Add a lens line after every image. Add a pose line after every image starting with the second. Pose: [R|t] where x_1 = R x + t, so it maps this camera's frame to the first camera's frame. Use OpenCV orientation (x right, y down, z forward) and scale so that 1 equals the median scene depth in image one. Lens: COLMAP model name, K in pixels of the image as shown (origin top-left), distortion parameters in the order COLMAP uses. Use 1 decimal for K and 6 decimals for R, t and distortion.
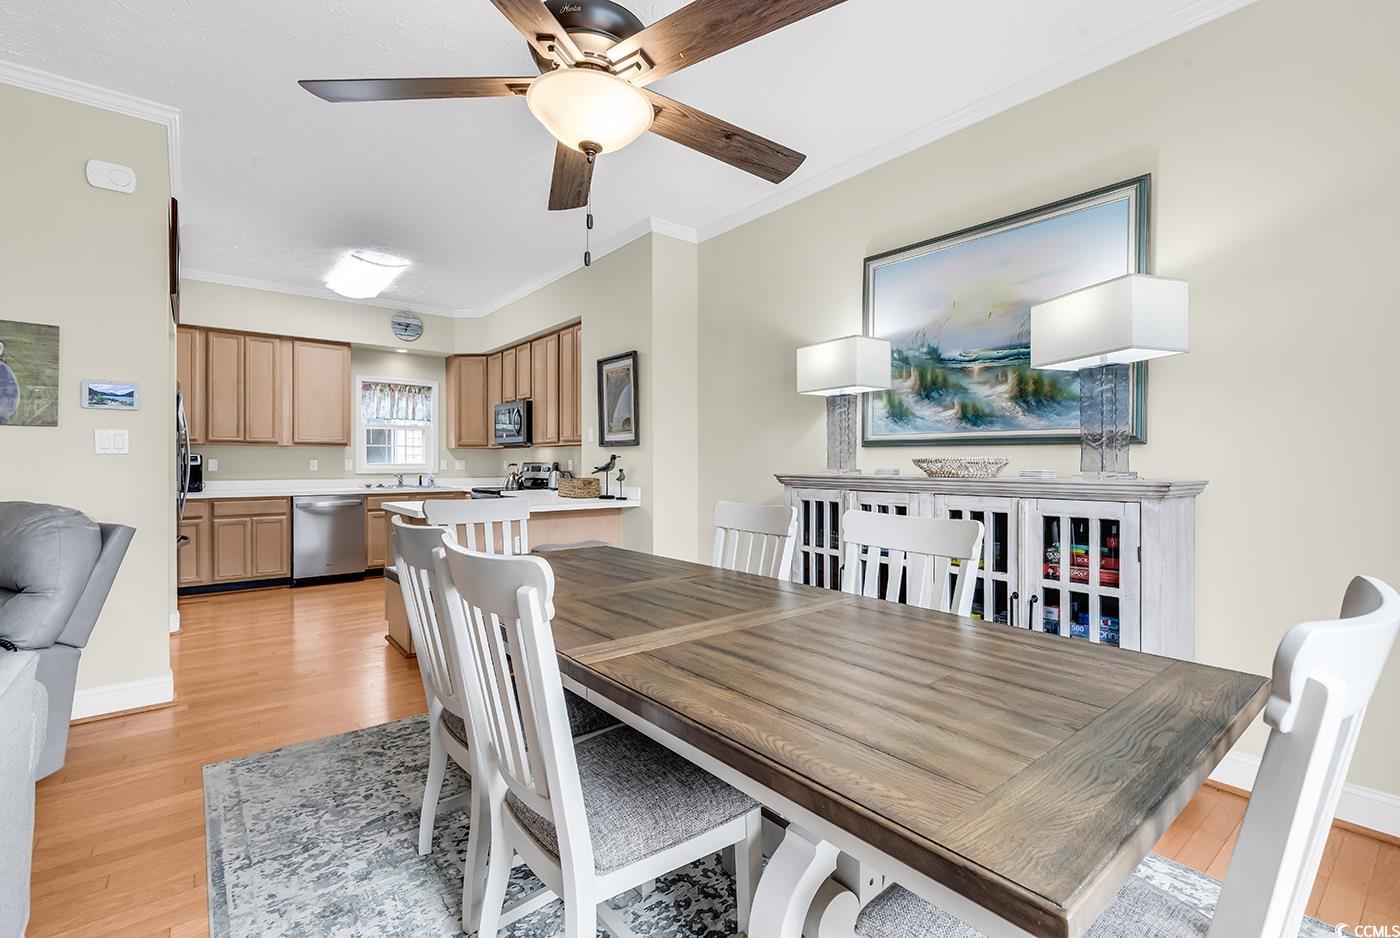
lens RADIAL K [[630.9, 0, 705.8], [0, 630.9, 468.8], [0, 0, 1]] dist [0.007539, -0.000928]
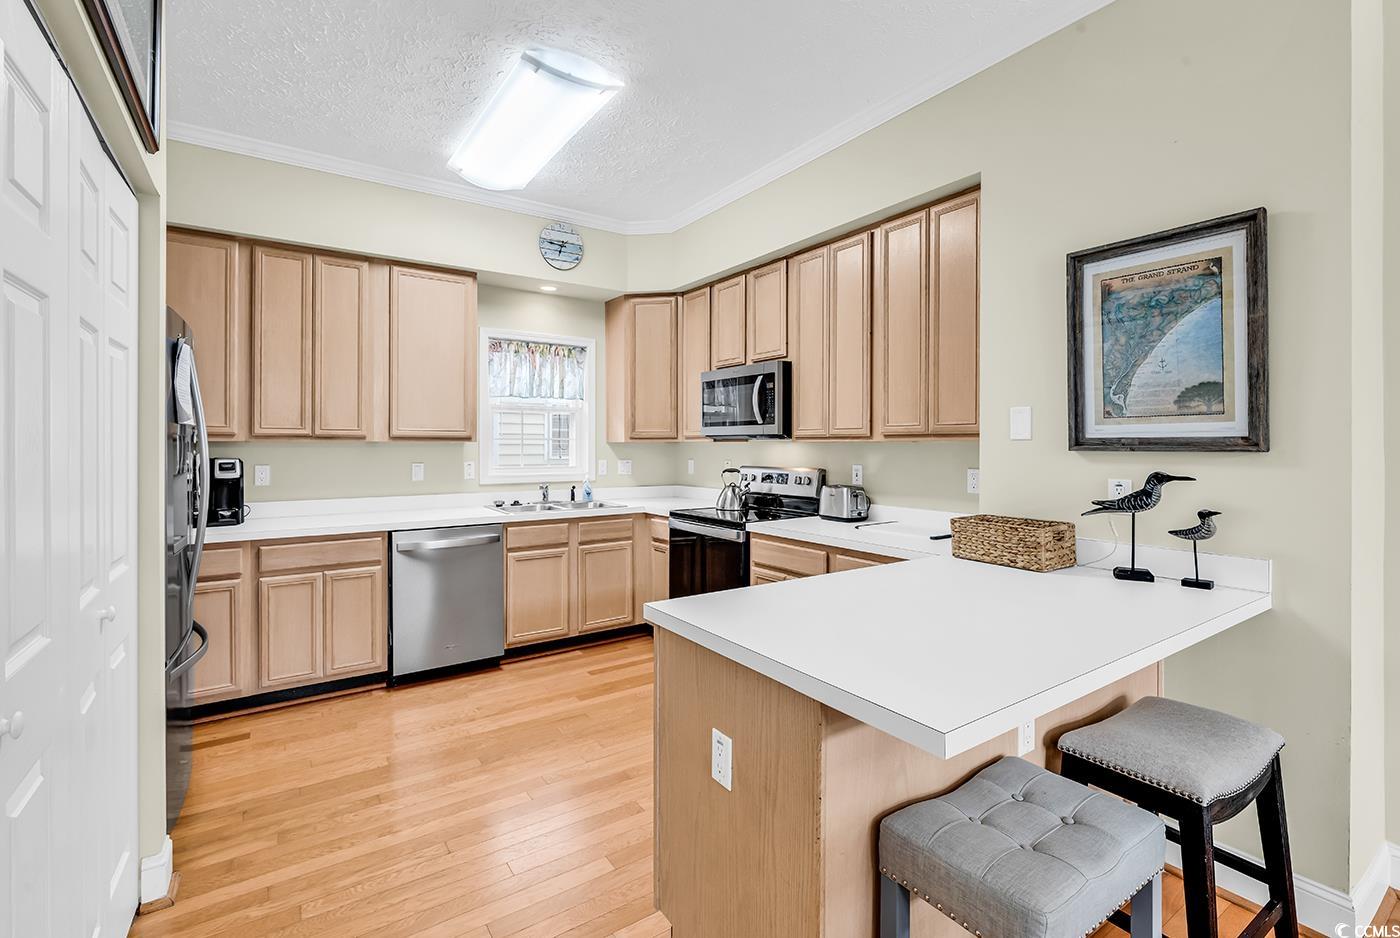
lens RADIAL K [[630.9, 0, 700.4], [0, 630.9, 446.2], [0, 0, 1]] dist [0.007539, -0.000928]
pose [[0.996802, -0.001630, -0.079898, -0.408741], [0.001172, 0.999983, -0.005778, -0.037279], [0.079906, 0.005666, 0.996786, 0.561033]]
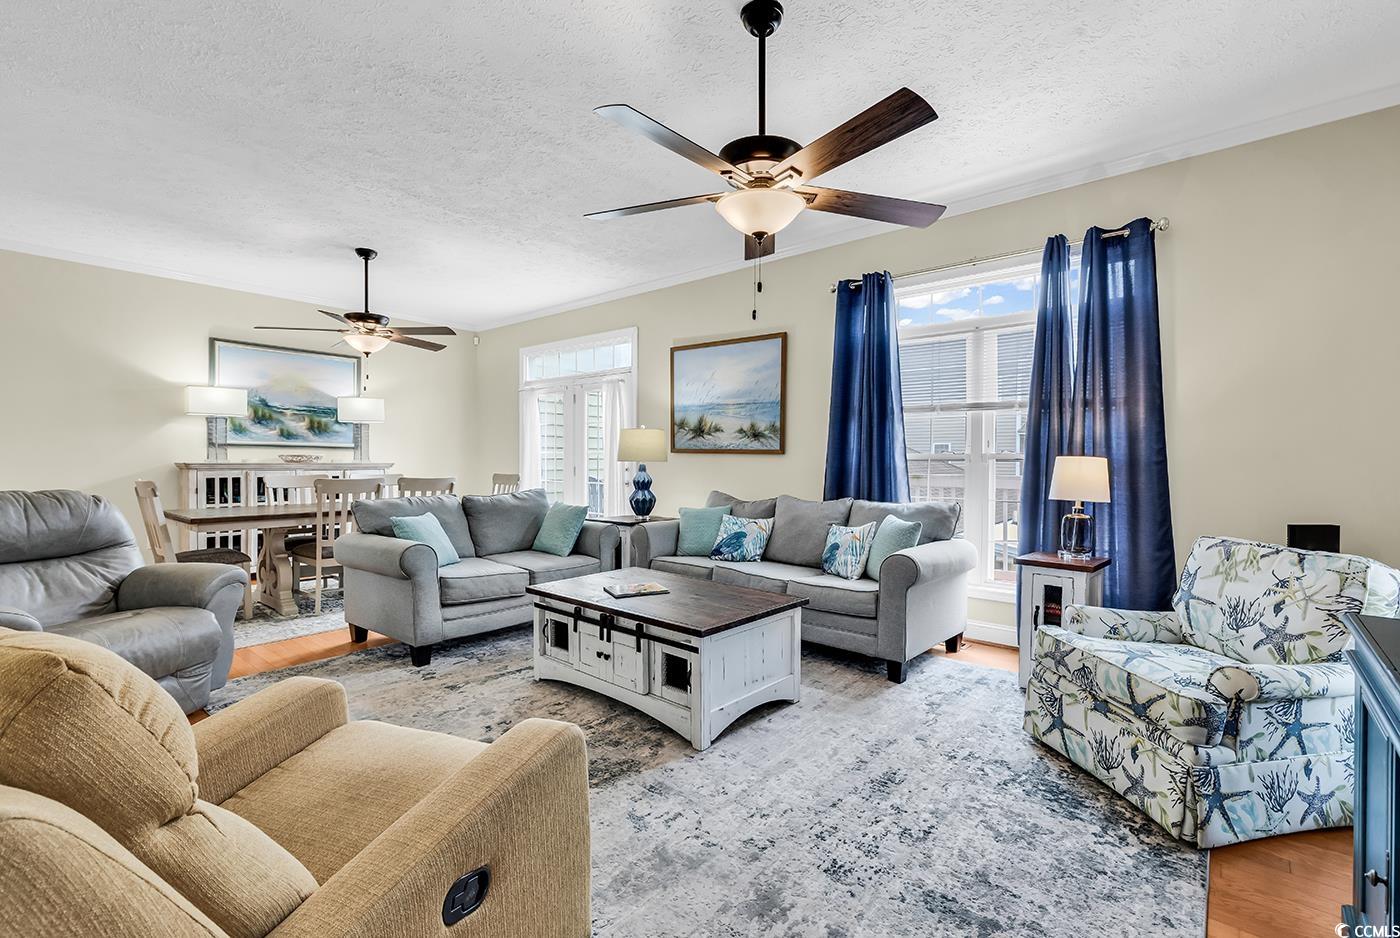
lens RADIAL K [[630.9, 0, 716.3], [0, 630.9, 467.6], [0, 0, 1]] dist [0.007539, -0.000928]
pose [[-0.187378, -0.014667, 0.982178, -1.265385], [0.000371, 0.999887, 0.015003, -0.002225], [-0.982288, 0.003176, -0.187351, -0.022818]]
